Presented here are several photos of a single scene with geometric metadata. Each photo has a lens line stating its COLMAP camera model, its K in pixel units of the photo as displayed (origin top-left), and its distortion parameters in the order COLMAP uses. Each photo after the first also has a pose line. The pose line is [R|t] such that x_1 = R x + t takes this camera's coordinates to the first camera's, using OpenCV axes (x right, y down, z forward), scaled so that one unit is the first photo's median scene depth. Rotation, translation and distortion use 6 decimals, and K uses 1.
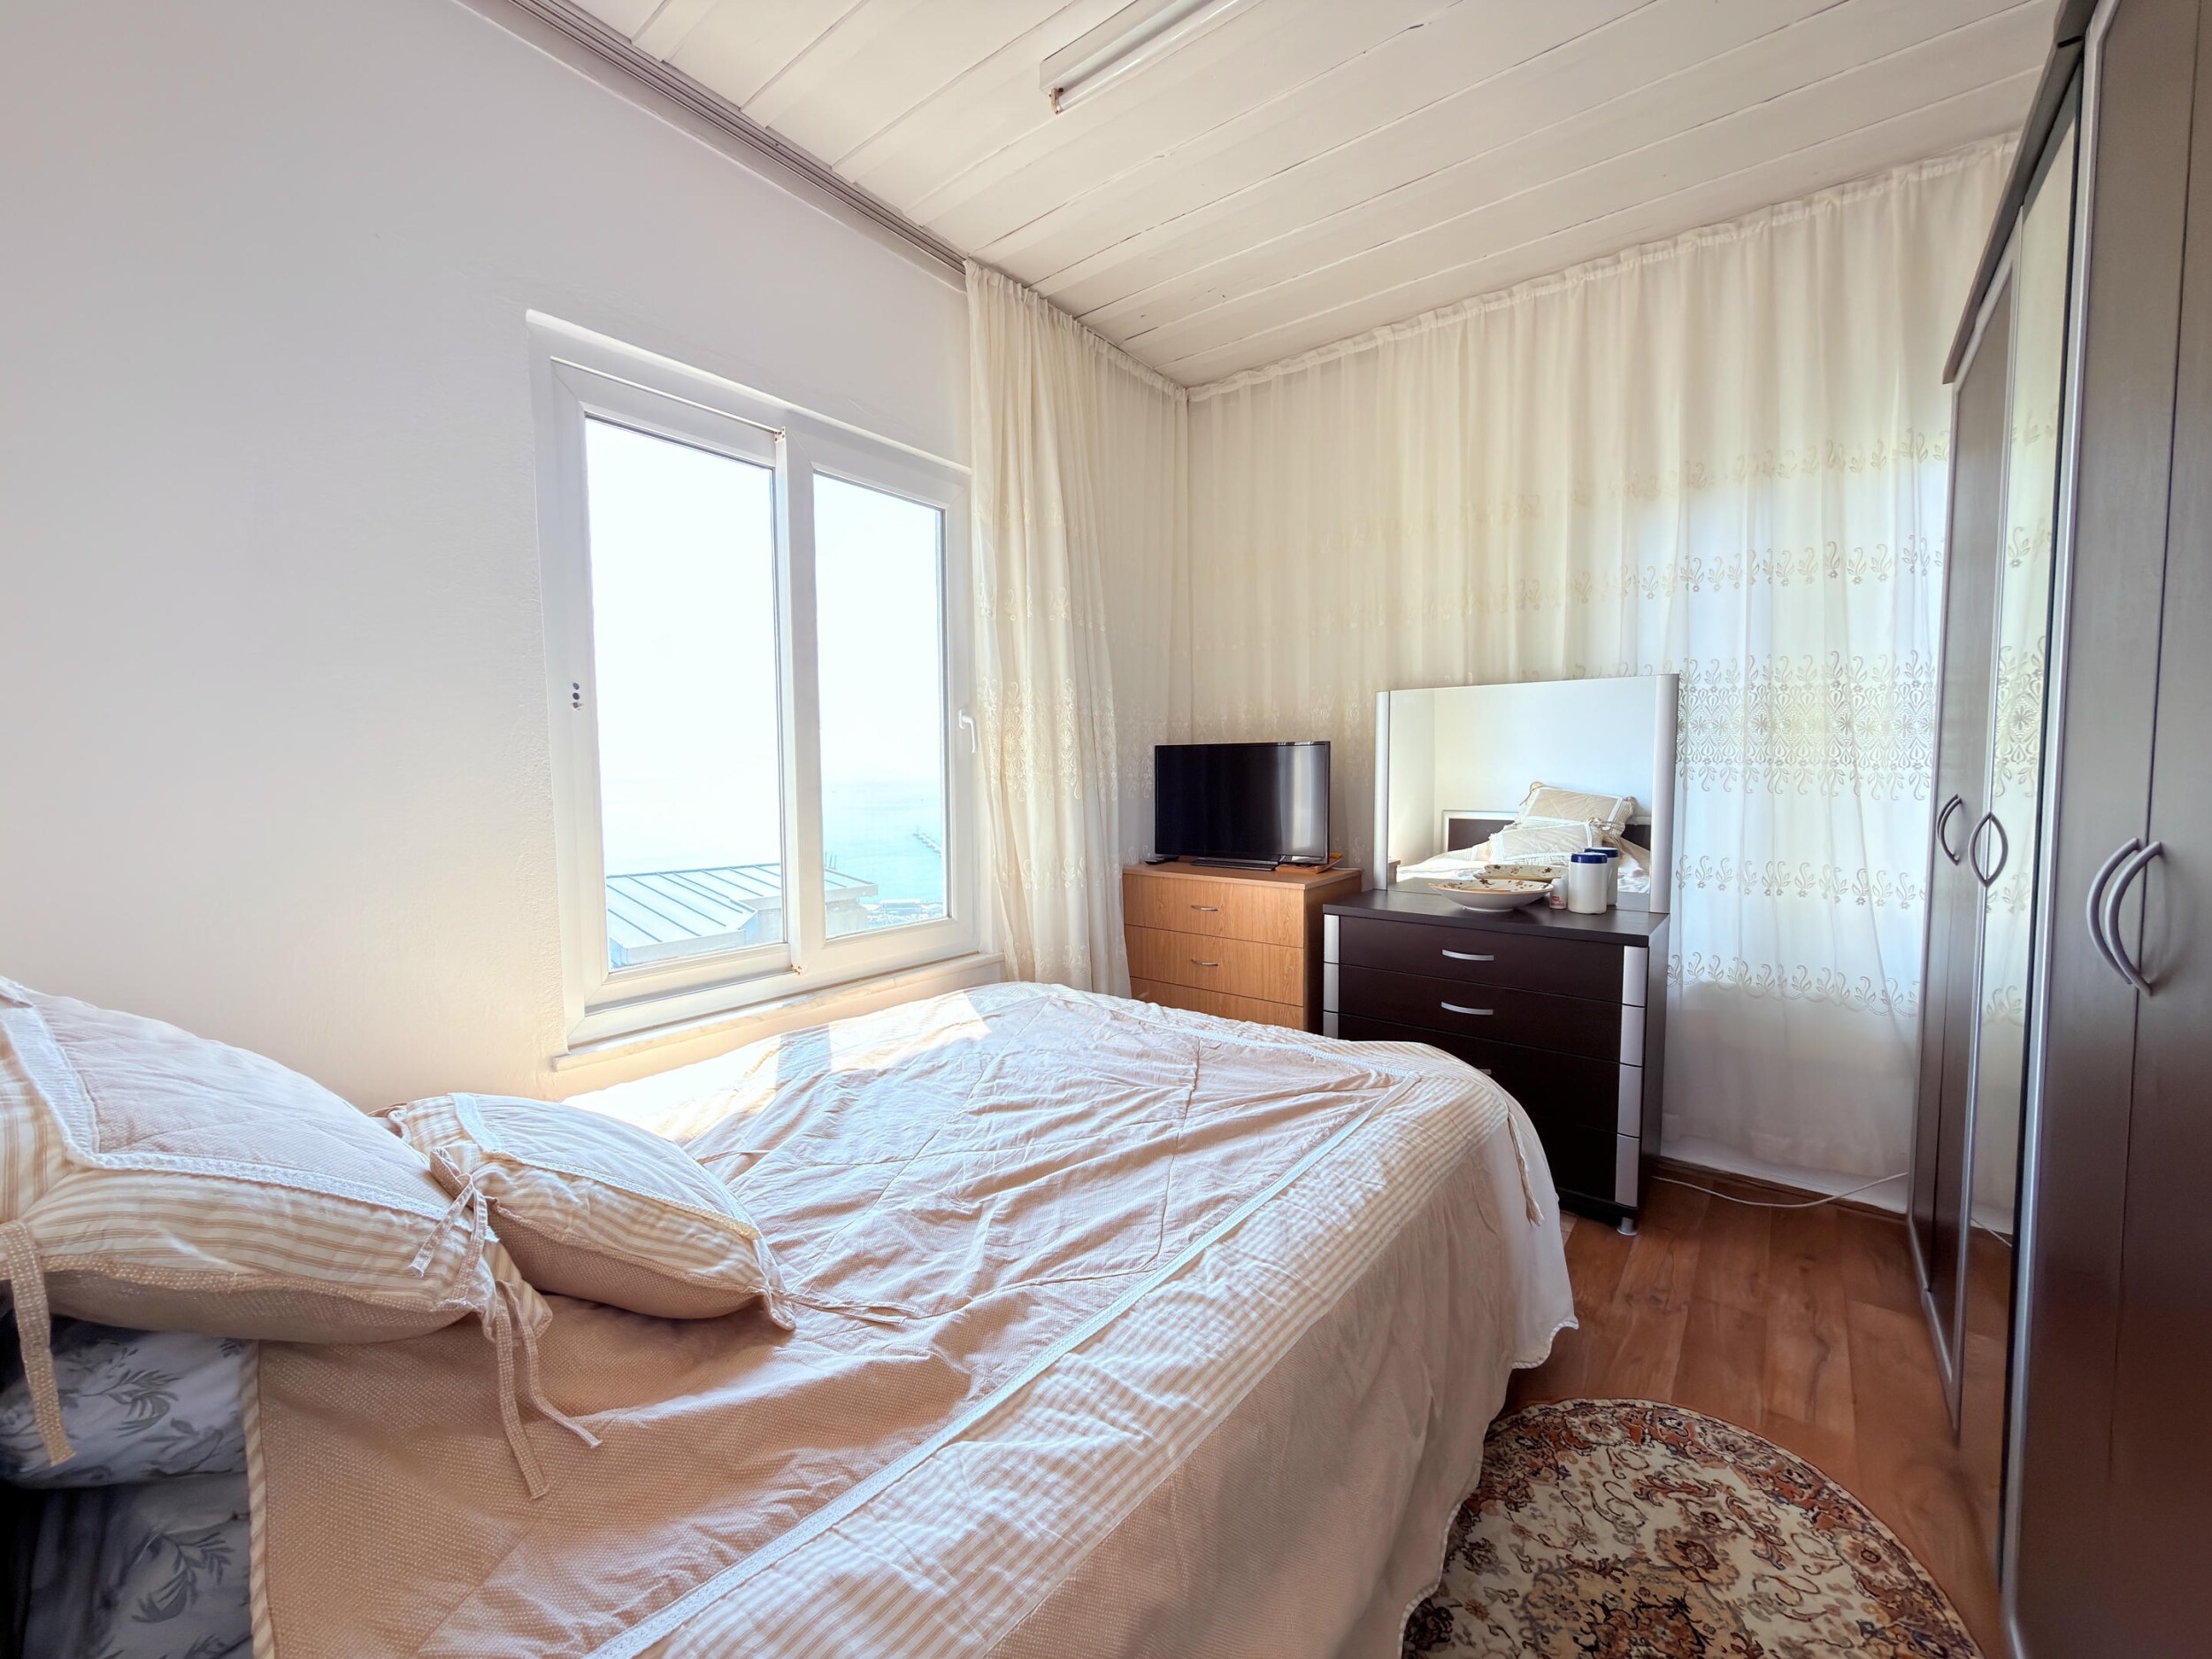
lens RADIAL K [[880.4, 0, 1109.2], [0, 880.4, 827.3], [0, 0, 1]] dist [-0.001273, 0.000697]
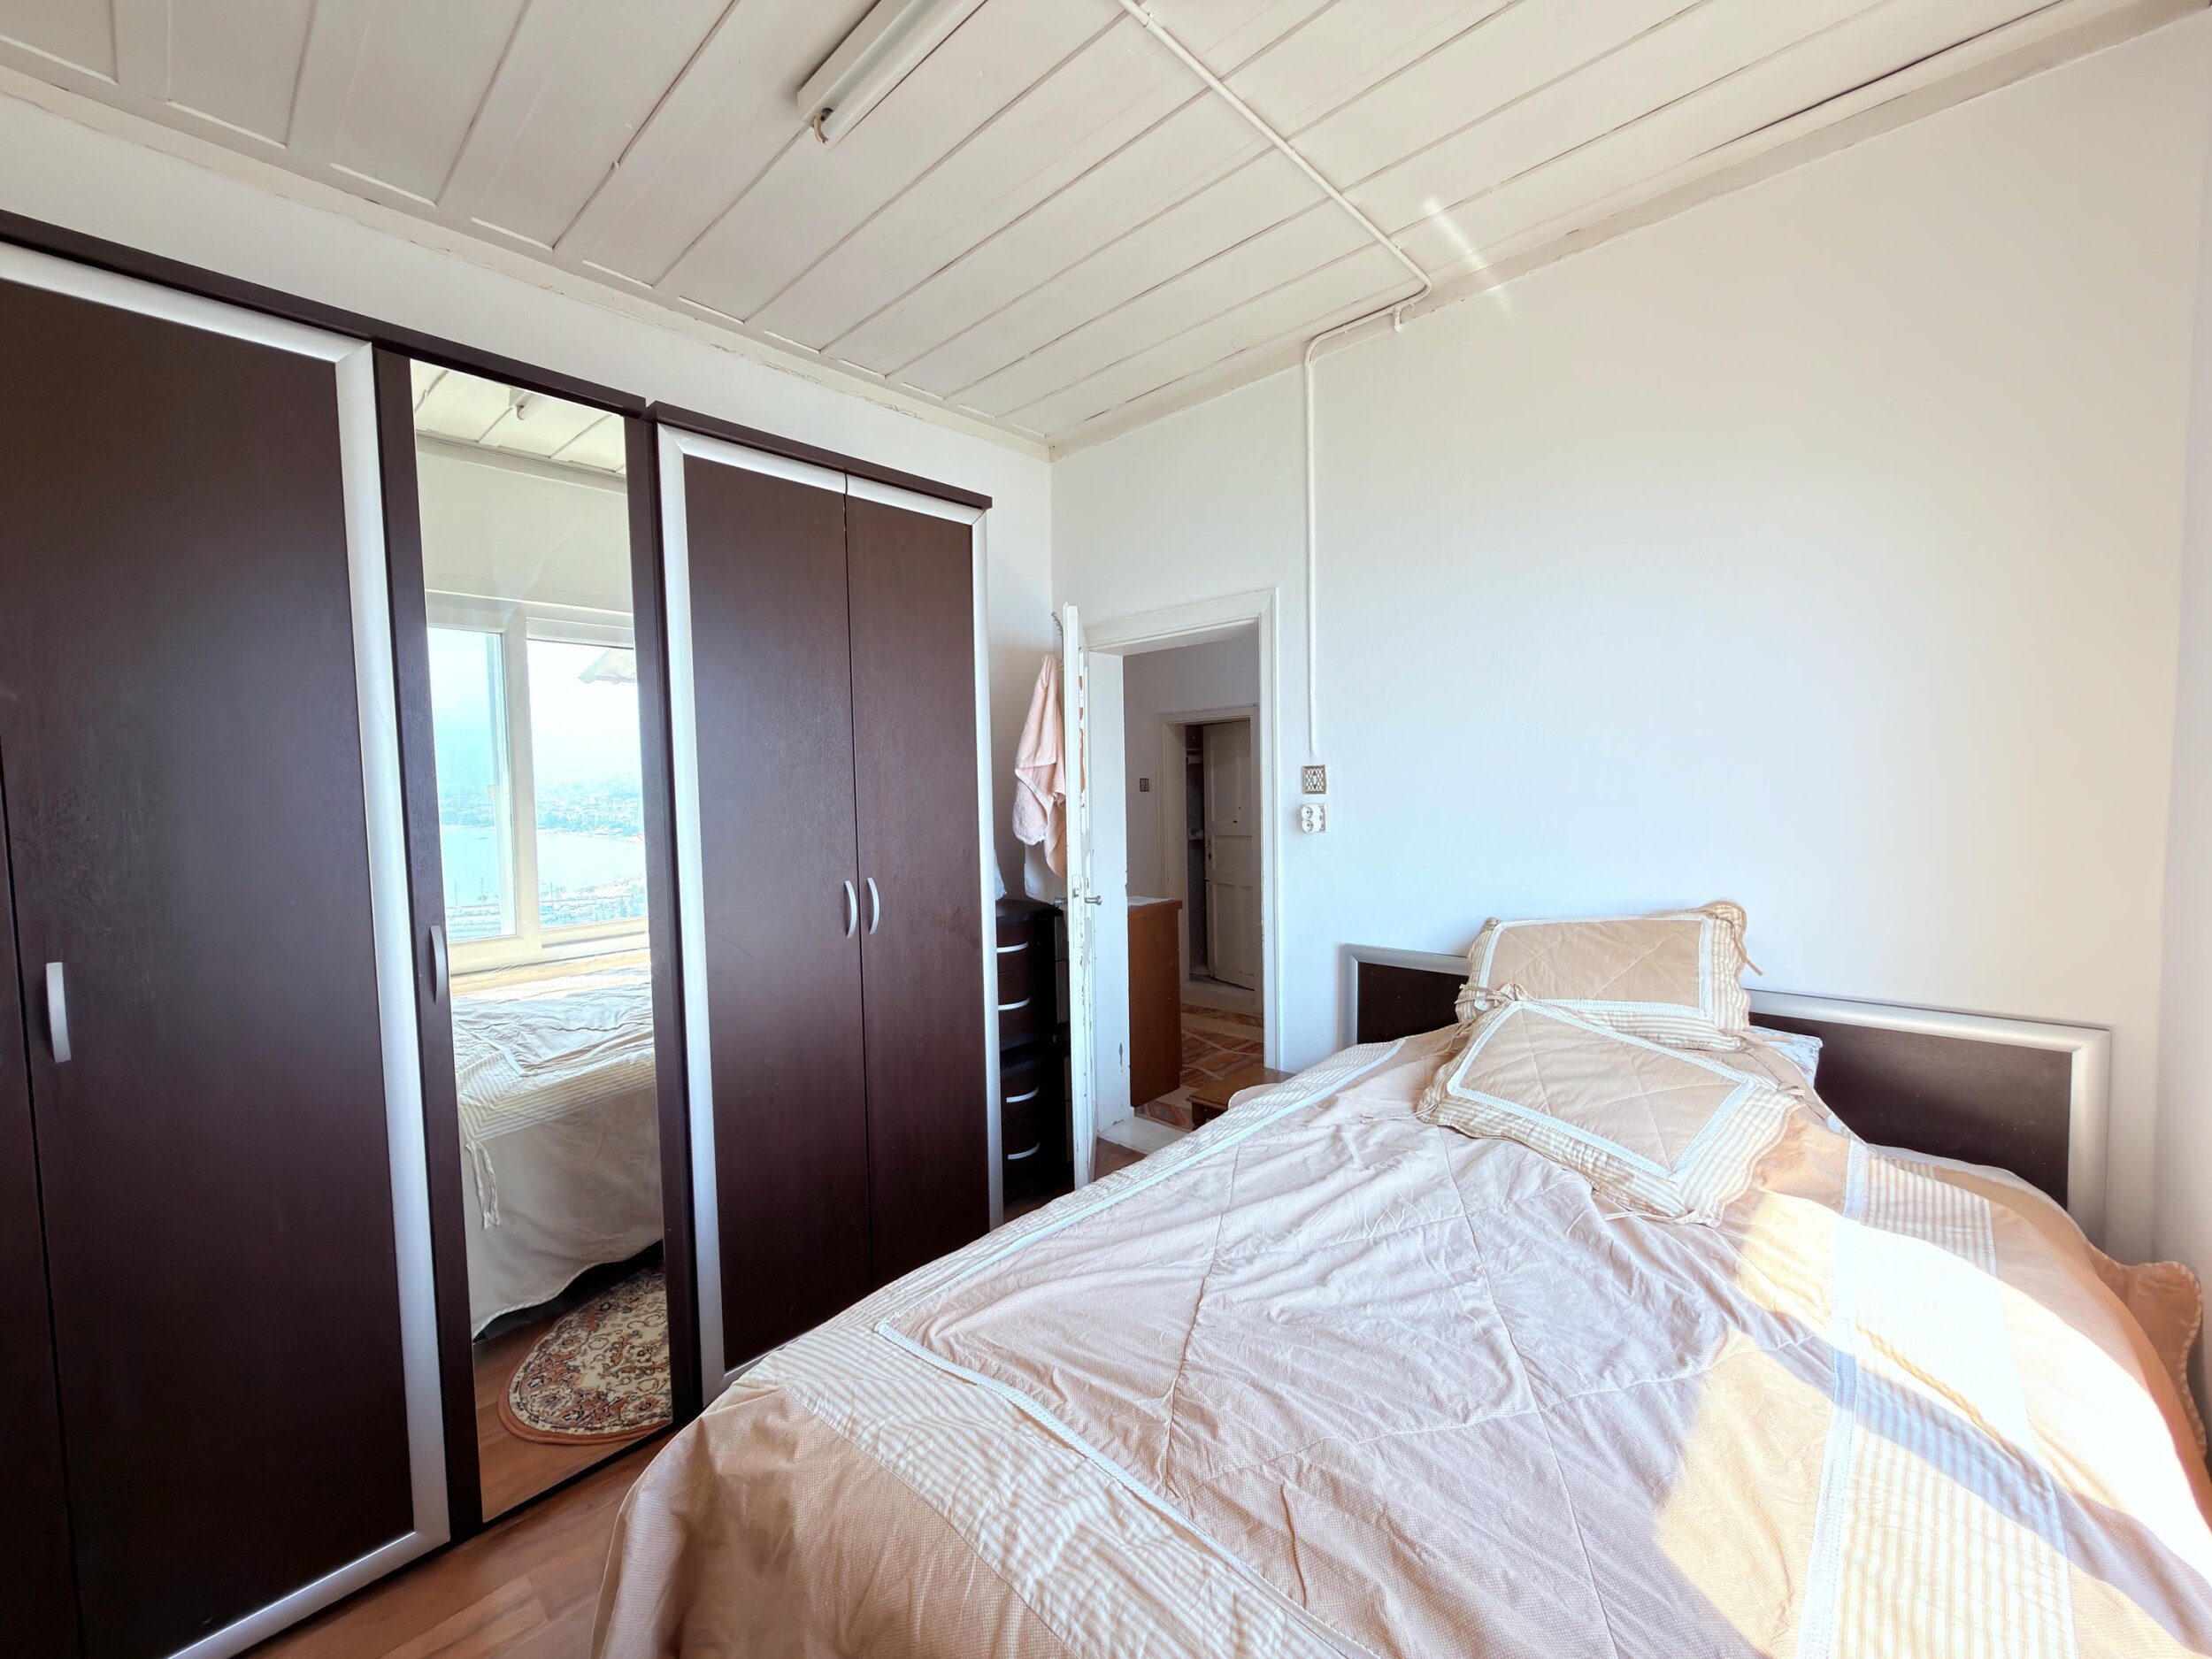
lens RADIAL K [[880.4, 0, 1104.9], [0, 880.4, 831.8], [0, 0, 1]] dist [-0.001273, 0.000697]
pose [[-0.996295, 0.025144, 0.082249, 0.099733], [0.034728, 0.992494, 0.117255, -0.196357], [-0.078683, 0.119677, -0.989690, 1.687447]]
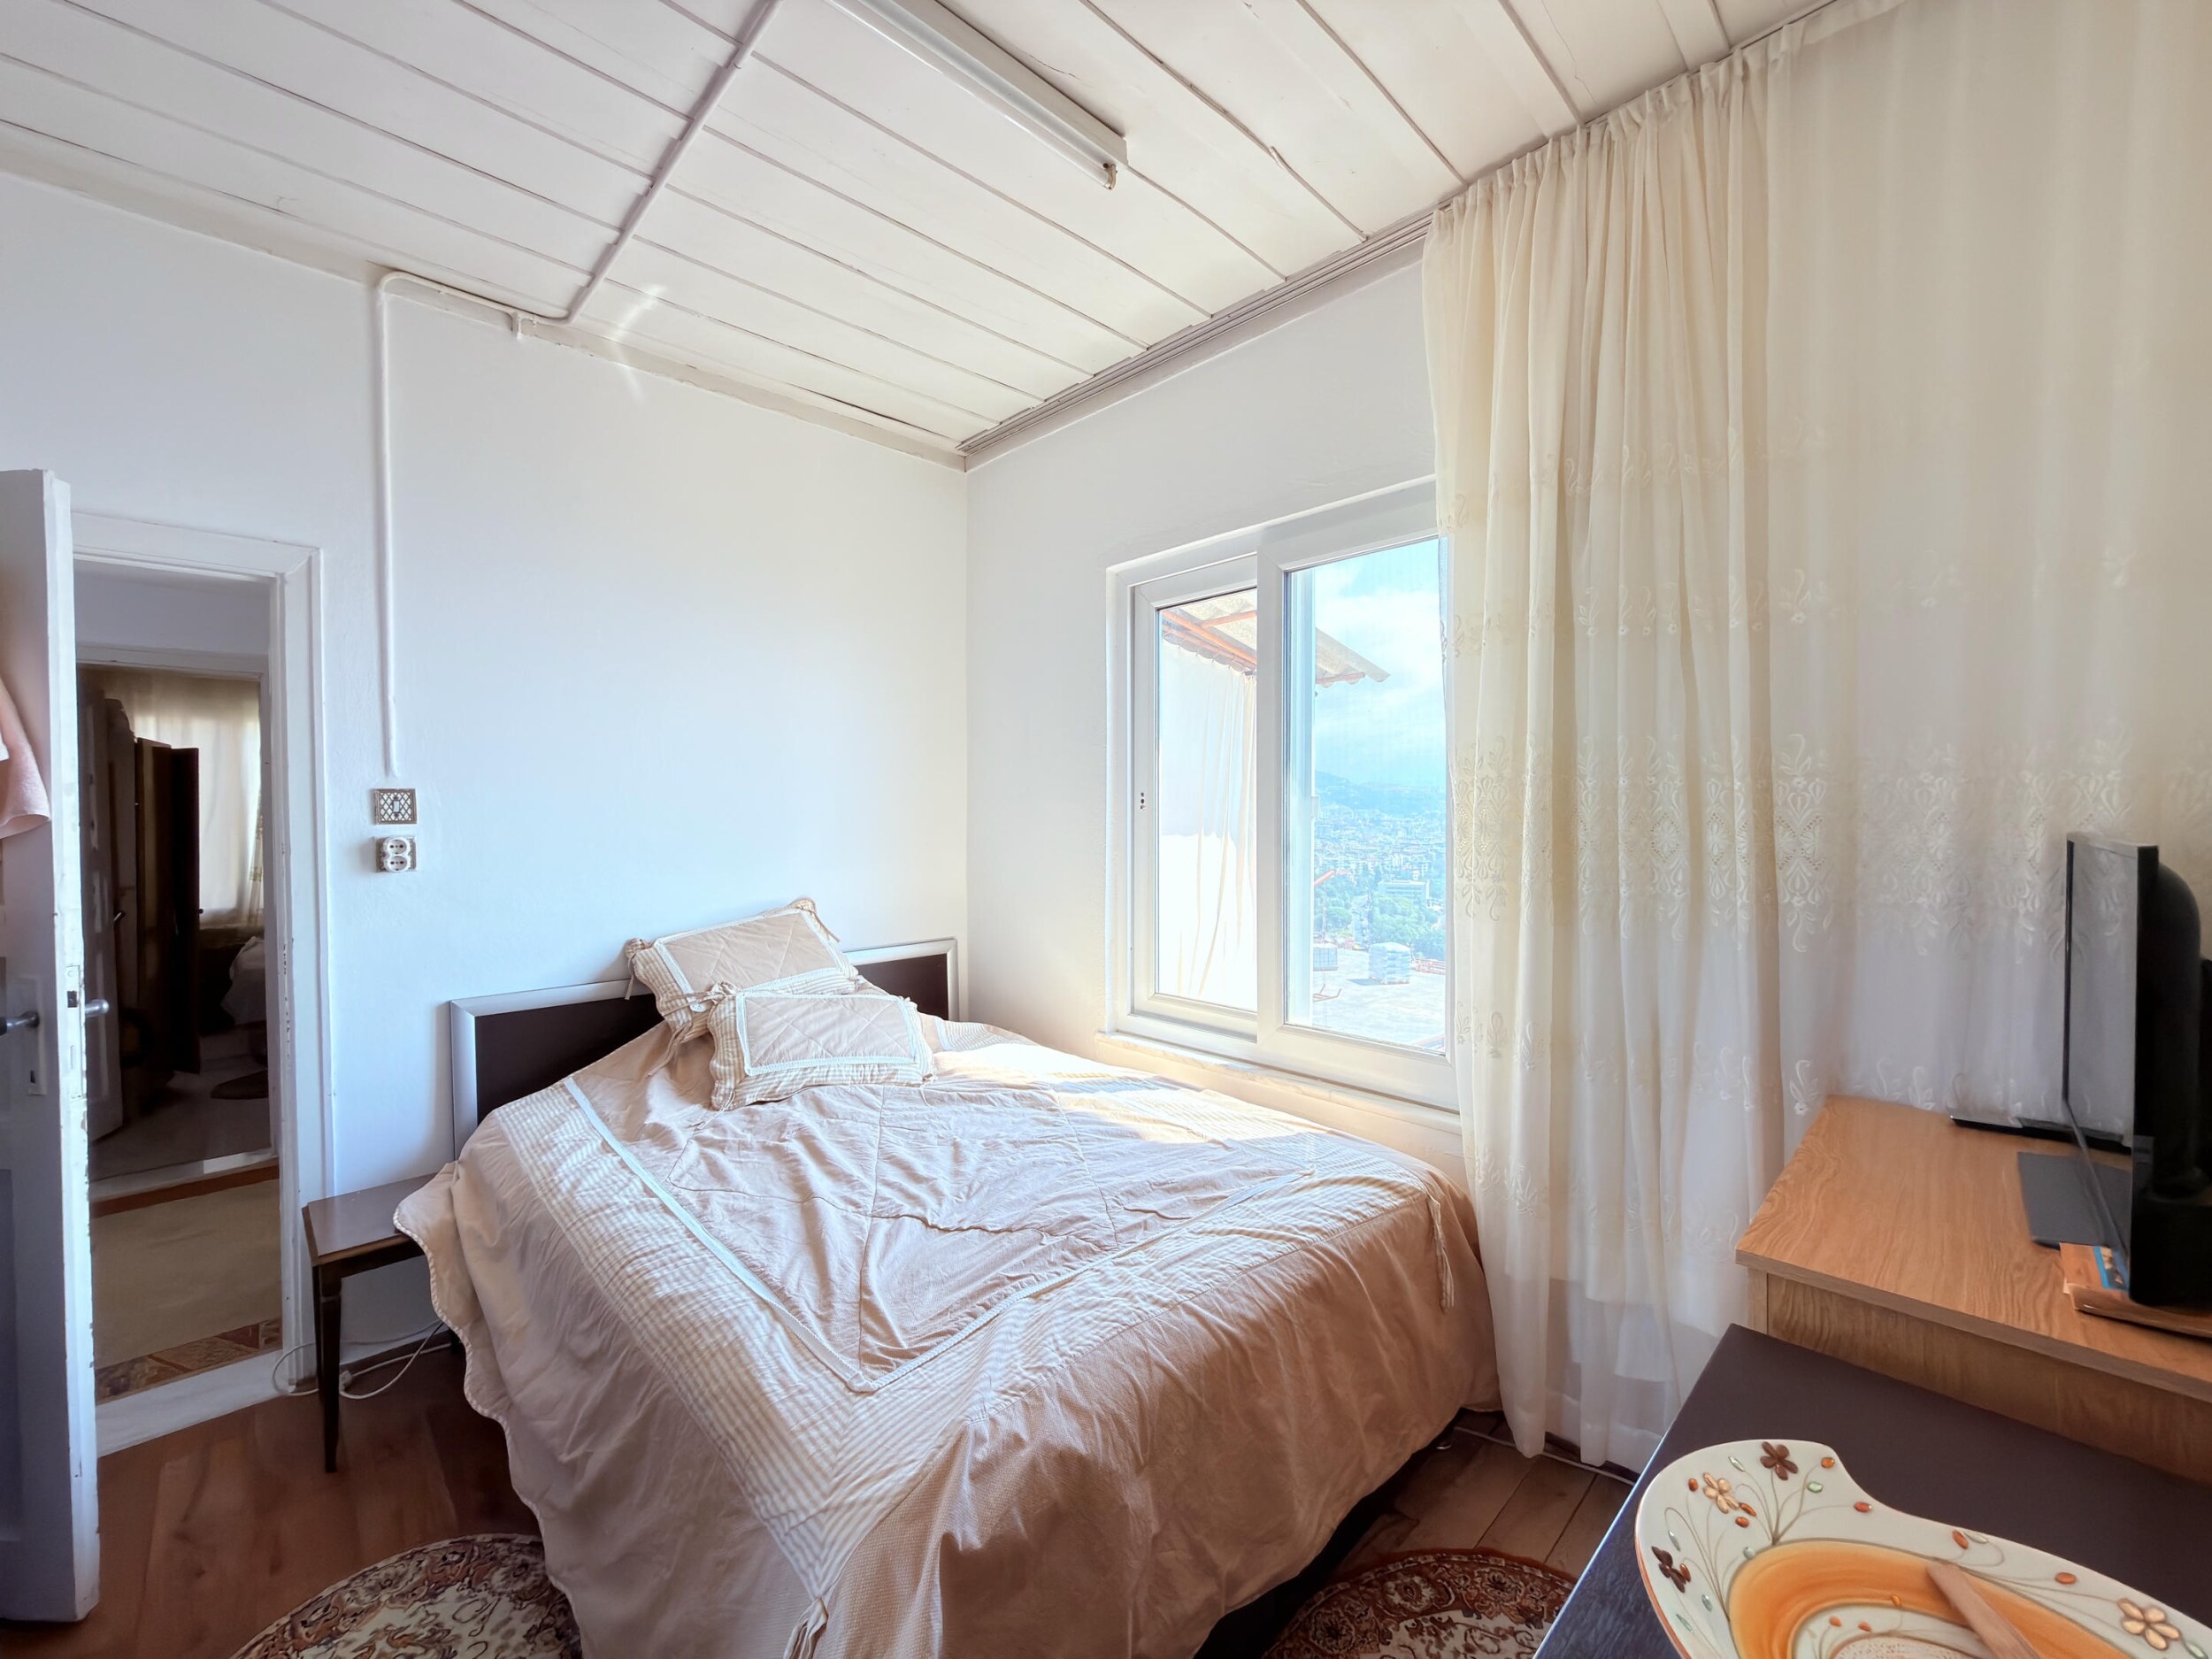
lens RADIAL K [[880.4, 0, 1109.0], [0, 880.4, 830.4], [0, 0, 1]] dist [-0.001273, 0.000697]
pose [[-0.132564, 0.025120, -0.990856, 0.978256], [-0.061856, 0.997521, 0.033565, -0.161971], [0.989242, 0.065740, -0.130681, 1.265959]]
